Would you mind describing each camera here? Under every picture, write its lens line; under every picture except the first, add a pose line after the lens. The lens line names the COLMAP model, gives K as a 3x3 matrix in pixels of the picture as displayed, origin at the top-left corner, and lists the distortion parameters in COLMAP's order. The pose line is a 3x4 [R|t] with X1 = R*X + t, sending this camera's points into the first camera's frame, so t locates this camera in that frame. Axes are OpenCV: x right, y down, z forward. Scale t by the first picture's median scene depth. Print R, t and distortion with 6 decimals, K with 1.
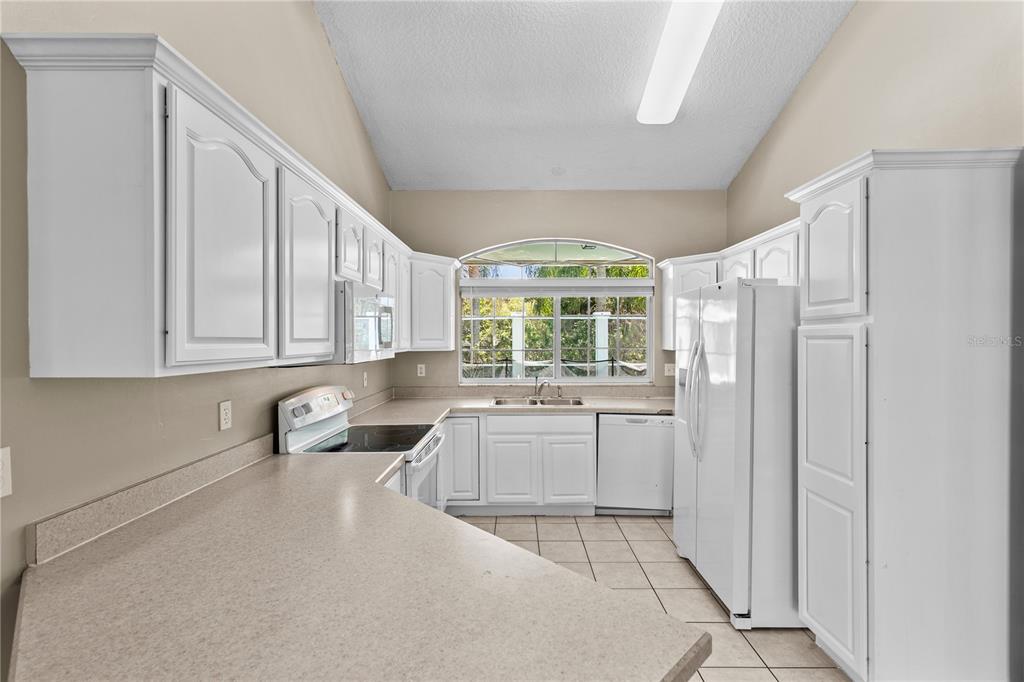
lens RADIAL K [[463.8, 0, 512.6], [0, 463.8, 343.2], [0, 0, 1]] dist [0.010392, -0.000052]
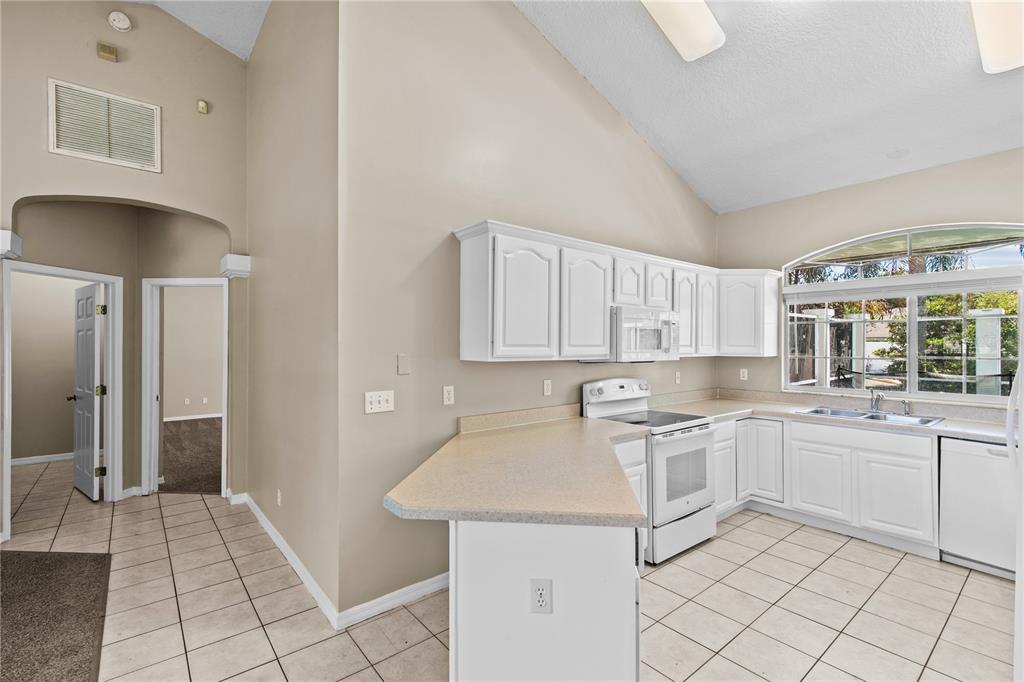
lens RADIAL K [[463.8, 0, 515.5], [0, 463.8, 342.5], [0, 0, 1]] dist [0.010392, -0.000052]
pose [[0.639276, 0.001036, -0.768977, 0.351119], [-0.011099, 0.999907, -0.007880, -0.001749], [0.768897, 0.013573, 0.639228, -0.121938]]
